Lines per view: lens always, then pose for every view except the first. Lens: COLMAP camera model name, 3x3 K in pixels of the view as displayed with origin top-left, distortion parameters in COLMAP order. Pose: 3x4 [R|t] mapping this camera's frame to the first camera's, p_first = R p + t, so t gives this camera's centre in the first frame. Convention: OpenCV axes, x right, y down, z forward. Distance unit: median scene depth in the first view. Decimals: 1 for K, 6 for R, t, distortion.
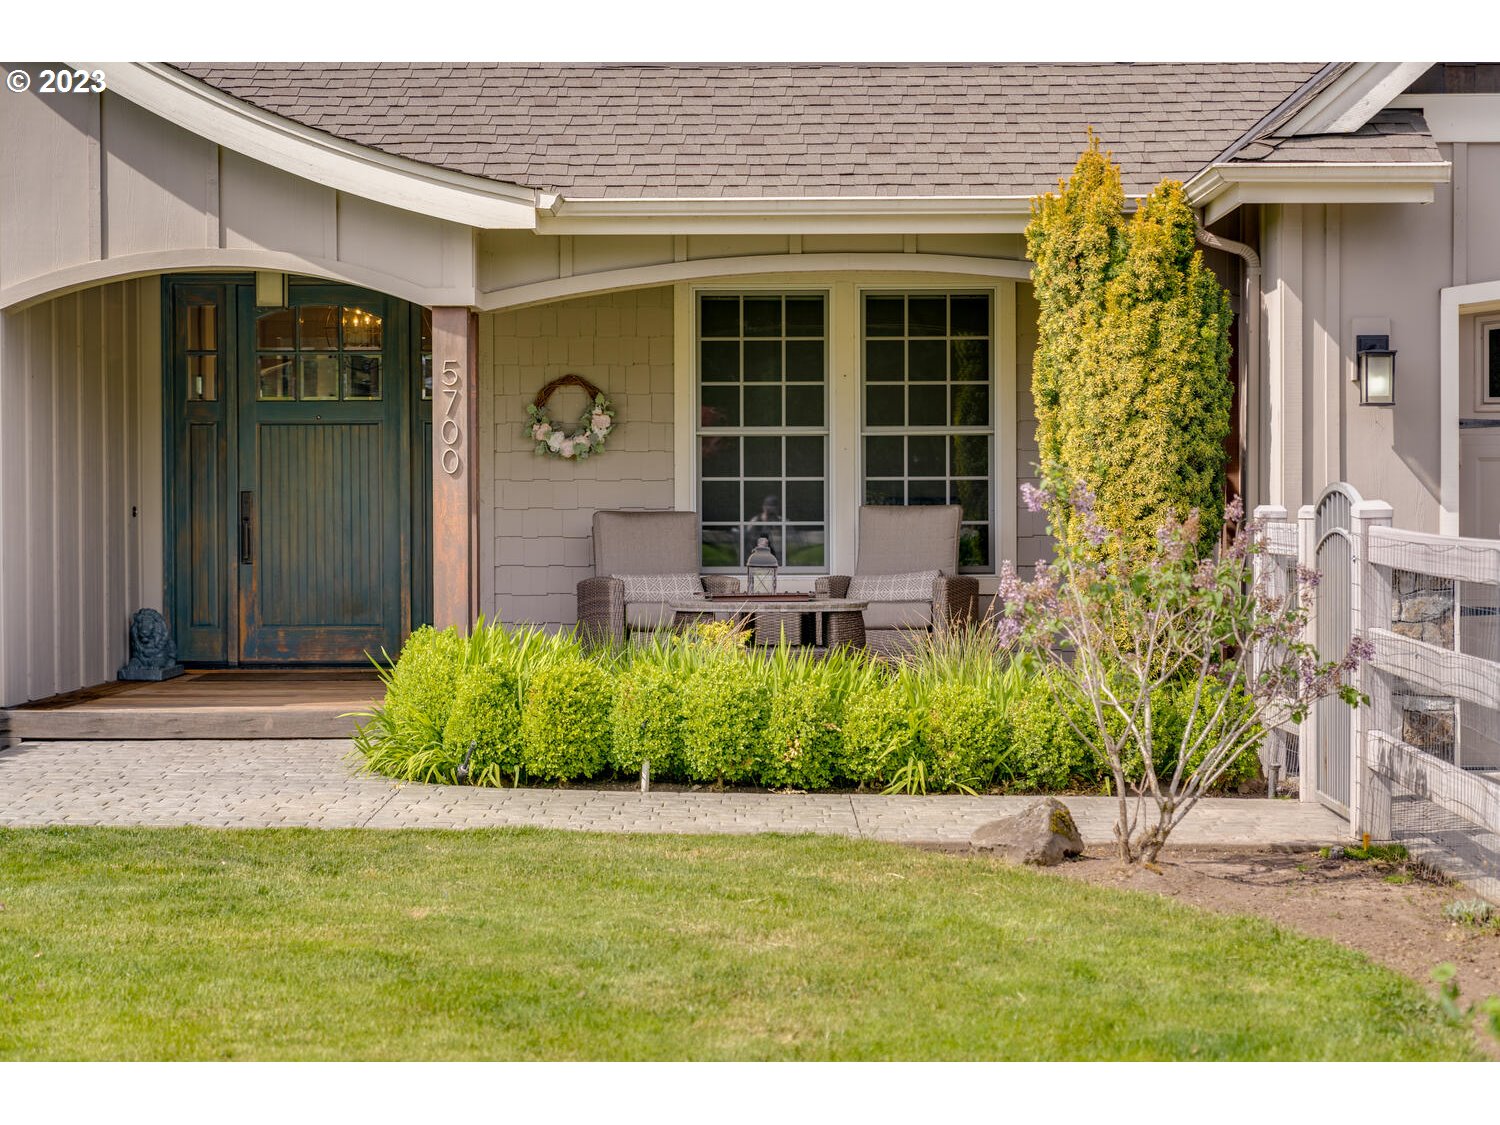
lens RADIAL K [[2898.5, 0, 750.0], [0, 2898.5, 562.5], [0, 0, 1]] dist [-0.035135, -0.097842]
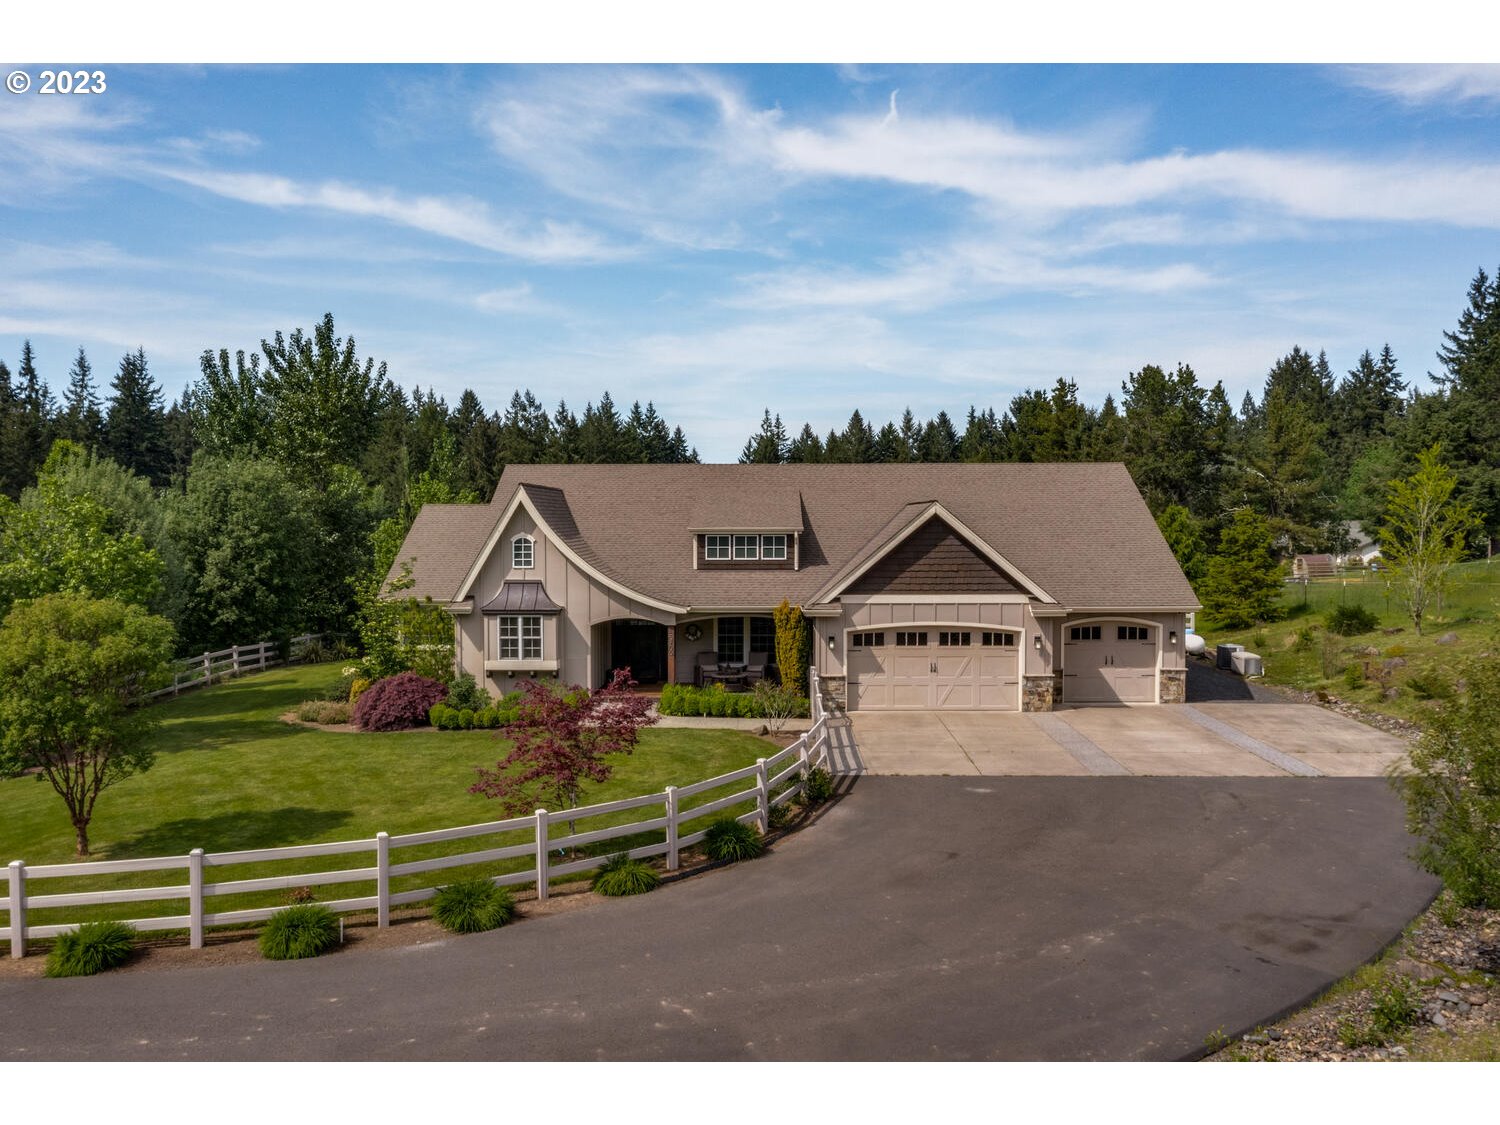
lens RADIAL K [[1147.3, 0, 750.0], [0, 1147.3, 562.5], [0, 0, 1]] dist [-0.011368, -0.003045]
pose [[0.999905, 0.001280, -0.013701, 0.080438], [-0.001040, 0.999846, 0.017516, -0.254613], [0.013721, -0.017501, 0.999753, -1.231310]]
